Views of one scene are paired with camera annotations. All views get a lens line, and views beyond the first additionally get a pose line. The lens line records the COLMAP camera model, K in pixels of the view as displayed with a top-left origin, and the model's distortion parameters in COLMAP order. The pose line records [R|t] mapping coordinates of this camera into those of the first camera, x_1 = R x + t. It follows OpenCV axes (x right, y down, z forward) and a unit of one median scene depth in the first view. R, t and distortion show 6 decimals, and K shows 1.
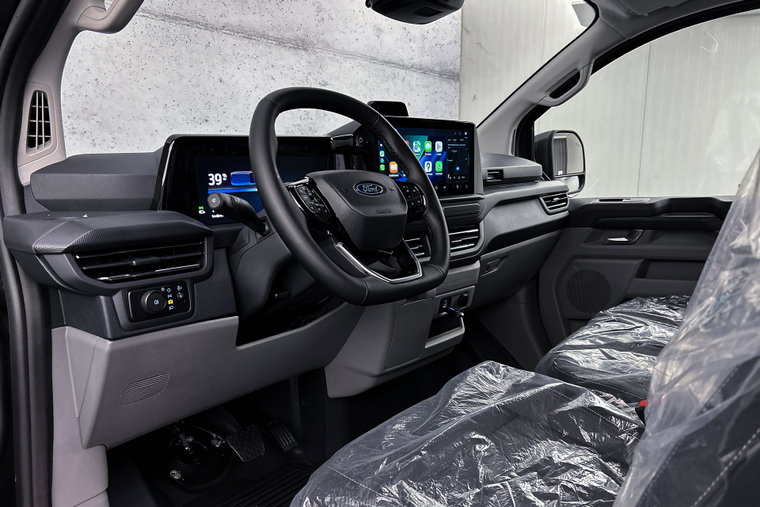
lens RADIAL K [[557.6, 0, 380.9], [0, 557.6, 236.4], [0, 0, 1]] dist [0.052470, -0.071090]
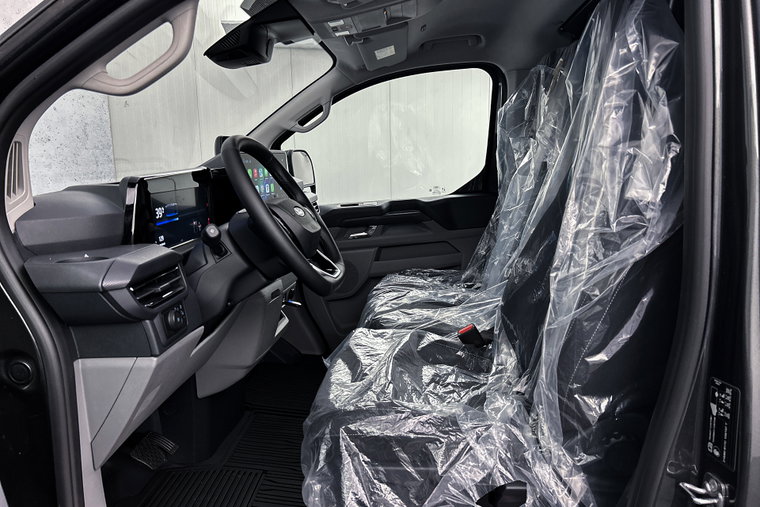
lens RADIAL K [[557.6, 0, 380.9], [0, 557.6, 236.4], [0, 0, 1]] dist [0.052470, -0.071090]
pose [[0.808883, -0.095911, 0.580094, -0.319274], [0.098682, 0.994756, 0.026868, -0.021825], [-0.579629, 0.035512, 0.814106, -0.104955]]
